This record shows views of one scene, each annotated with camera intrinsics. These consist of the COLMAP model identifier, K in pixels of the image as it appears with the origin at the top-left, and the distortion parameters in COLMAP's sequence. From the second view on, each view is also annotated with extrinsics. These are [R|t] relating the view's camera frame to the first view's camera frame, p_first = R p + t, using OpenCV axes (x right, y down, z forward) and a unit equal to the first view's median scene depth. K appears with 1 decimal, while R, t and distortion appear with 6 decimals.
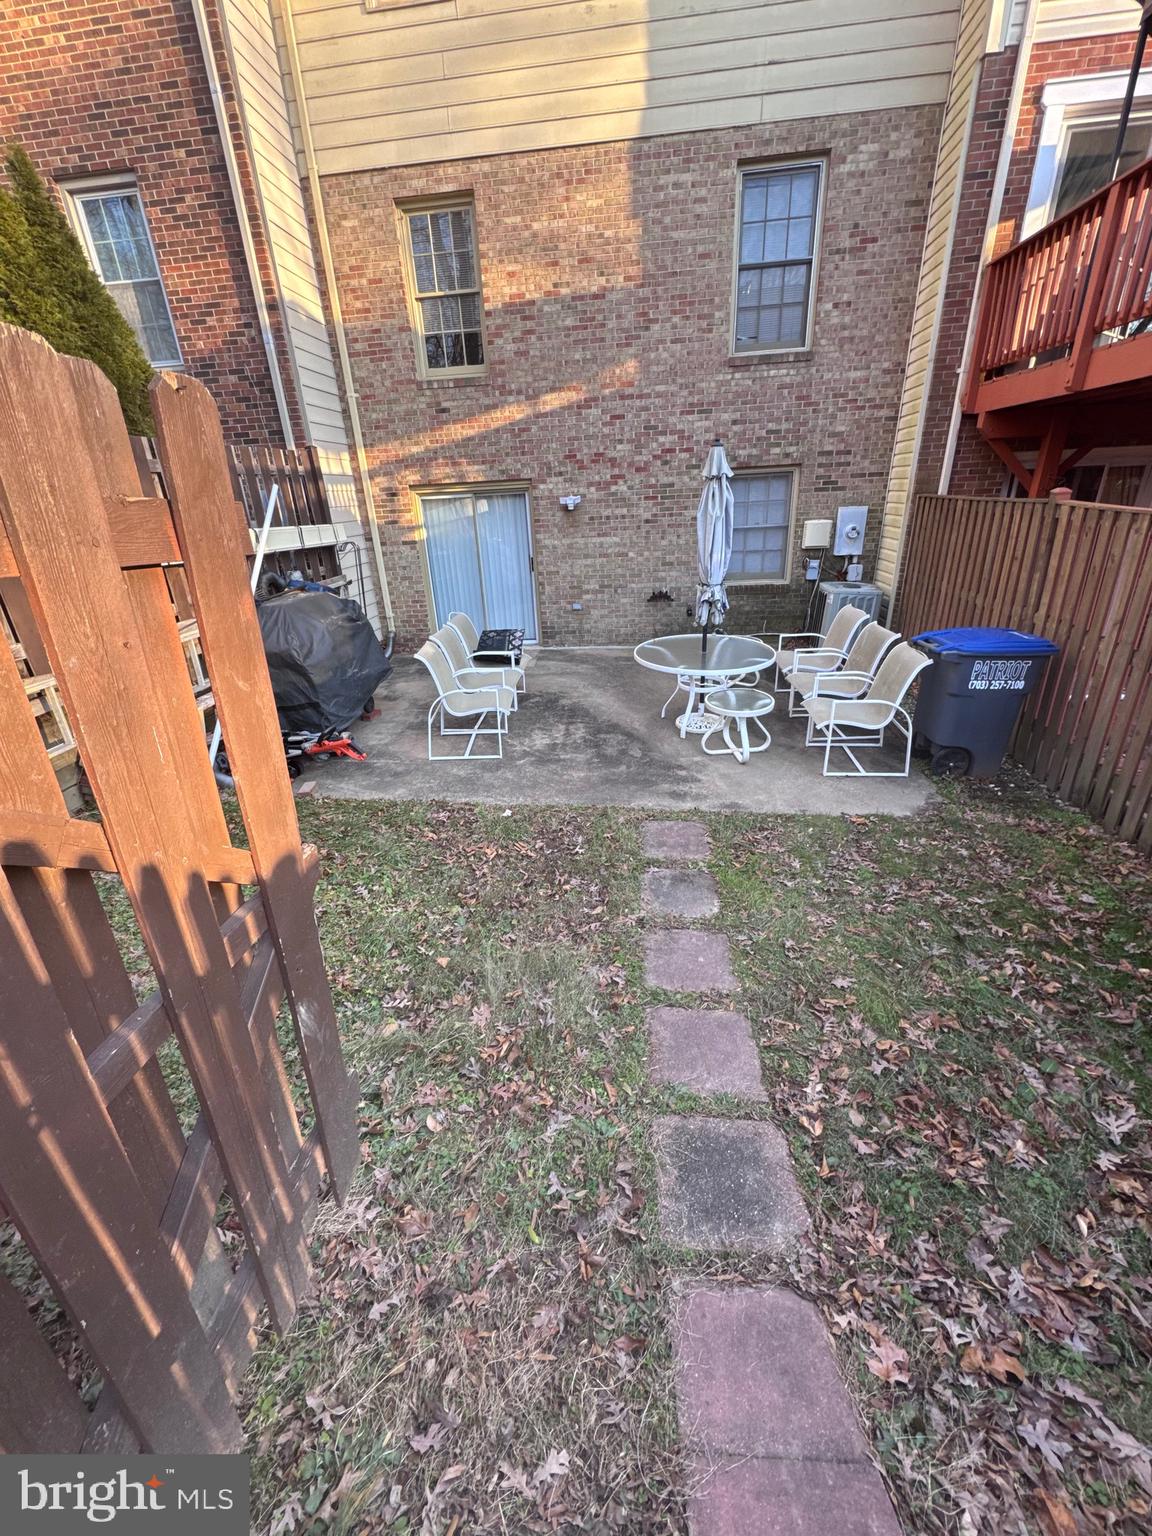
lens RADIAL K [[617.3, 0, 576.0], [0, 617.3, 768.0], [0, 0, 1]] dist [0.000299, -0.000254]
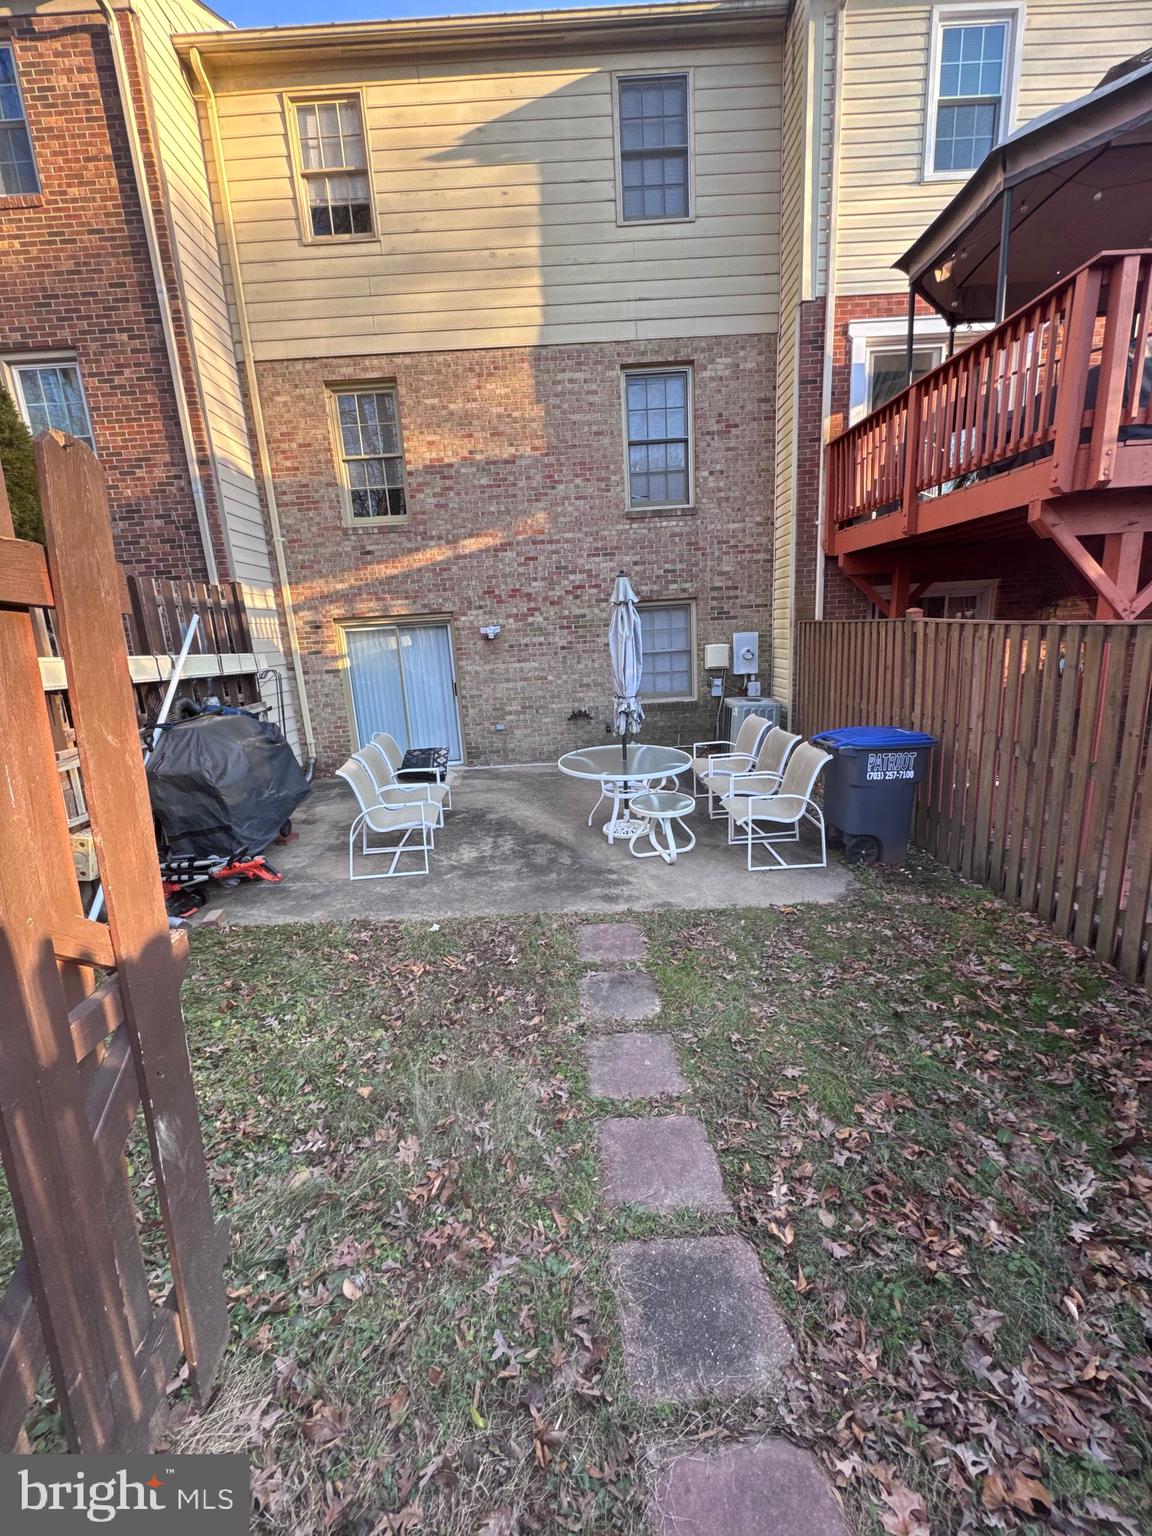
lens RADIAL K [[613.8, 0, 576.0], [0, 613.8, 768.0], [0, 0, 1]] dist [0.000068, 0.000289]
pose [[0.991776, -0.037697, 0.122306, -0.002621], [0.062039, 0.977460, -0.201798, 0.043860], [-0.111942, 0.207726, 0.971761, 0.006758]]
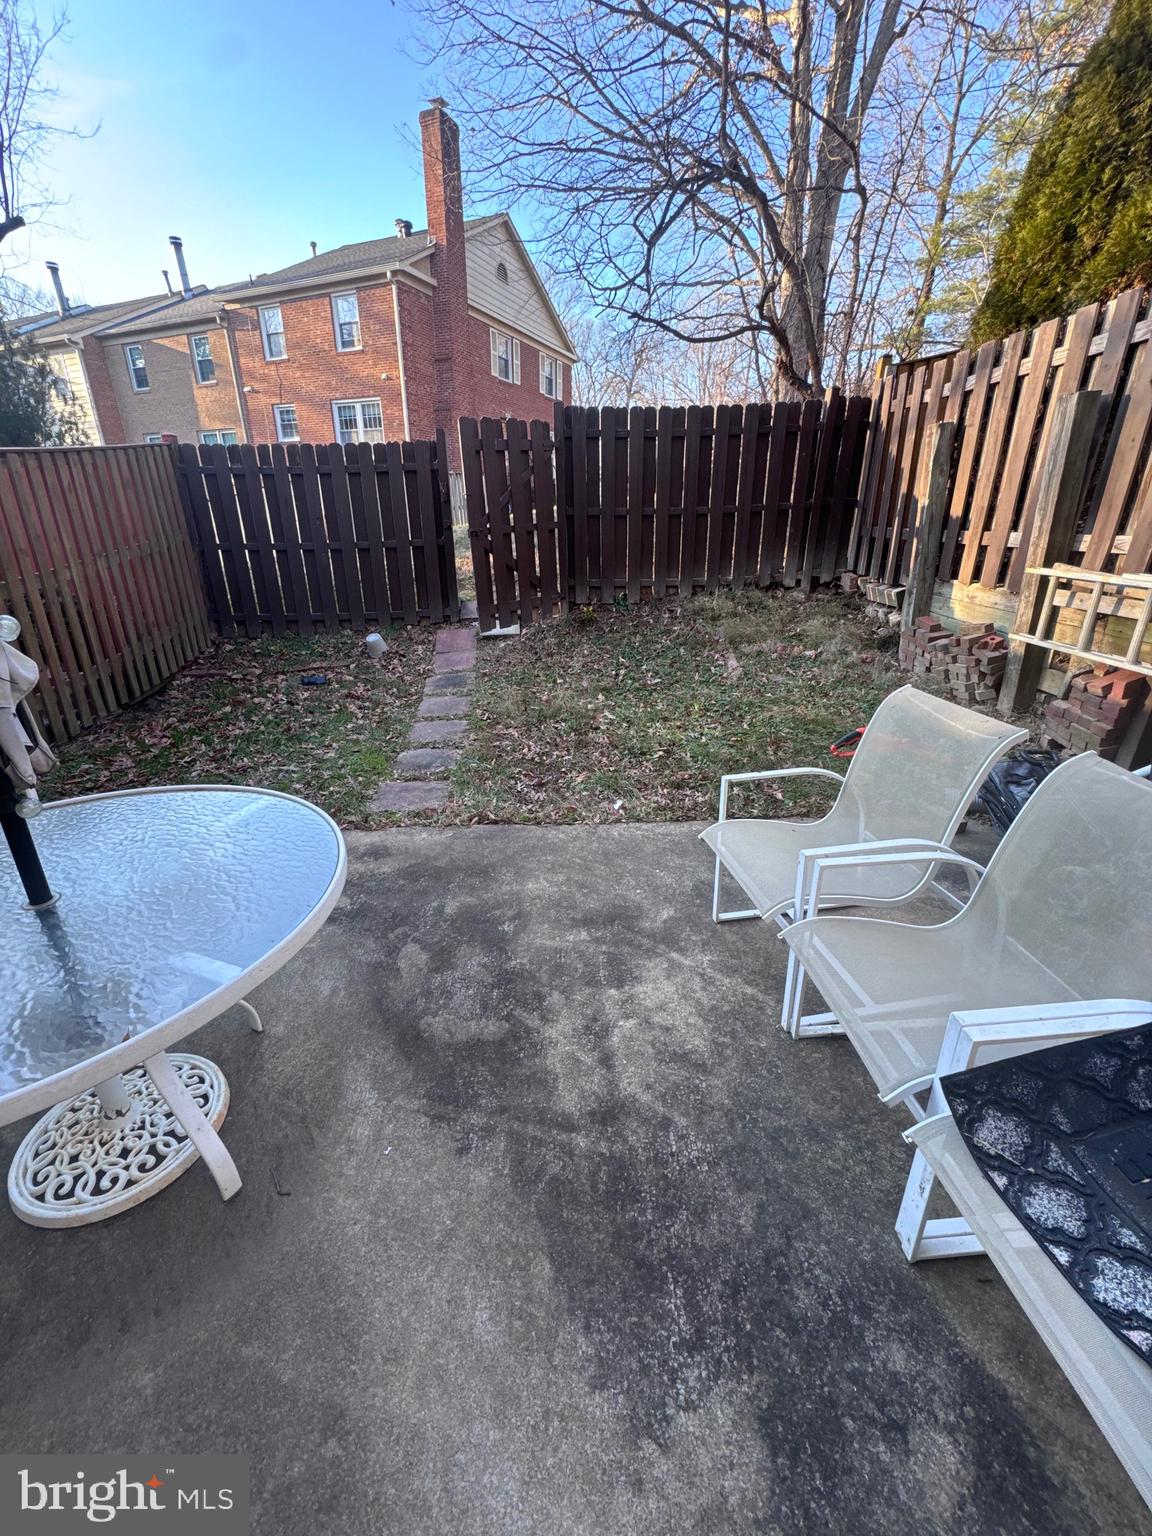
lens RADIAL K [[613.8, 0, 576.0], [0, 613.8, 768.0], [0, 0, 1]] dist [0.000068, 0.000289]
pose [[-0.985887, 0.113311, -0.123240, 0.034632], [-0.008082, 0.703068, 0.711076, -0.617869], [0.167219, 0.702037, -0.692230, 1.803228]]
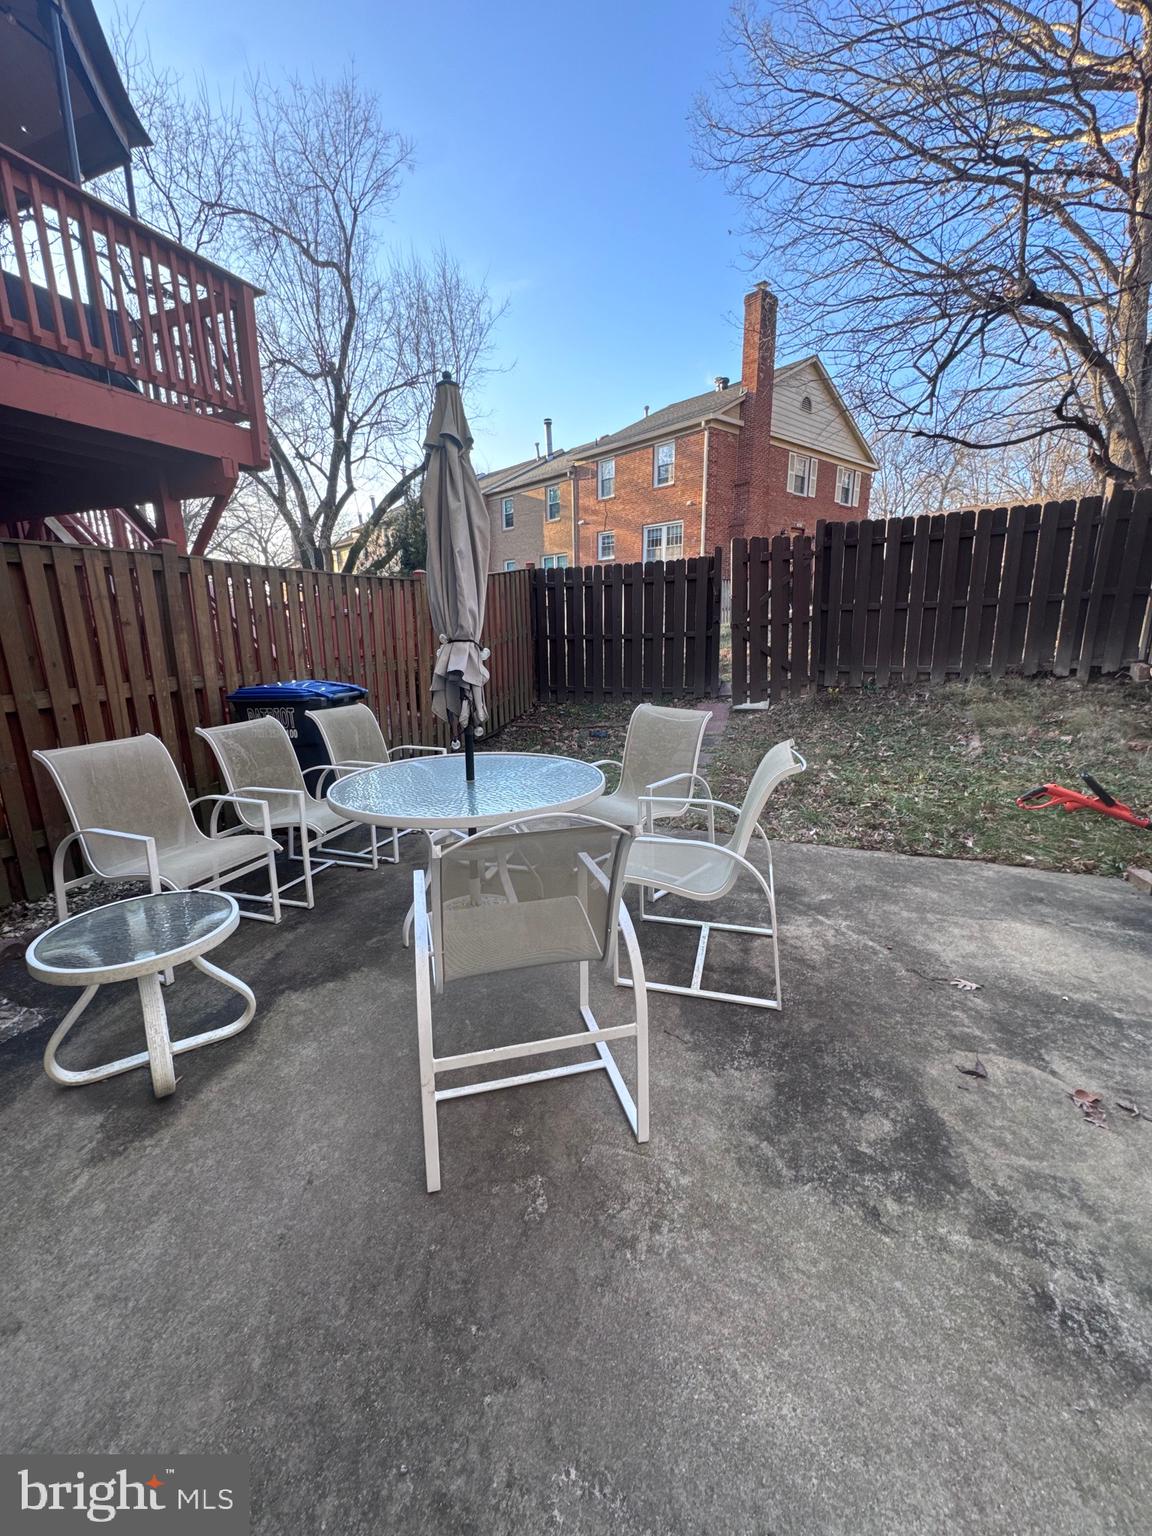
lens RADIAL K [[613.8, 0, 576.0], [0, 613.8, 768.0], [0, 0, 1]] dist [0.000068, 0.000289]
pose [[-0.957762, 0.005242, 0.287514, -0.042139], [0.173187, 0.808681, 0.562176, -0.729440], [-0.229560, 0.588224, -0.775432, 2.122038]]
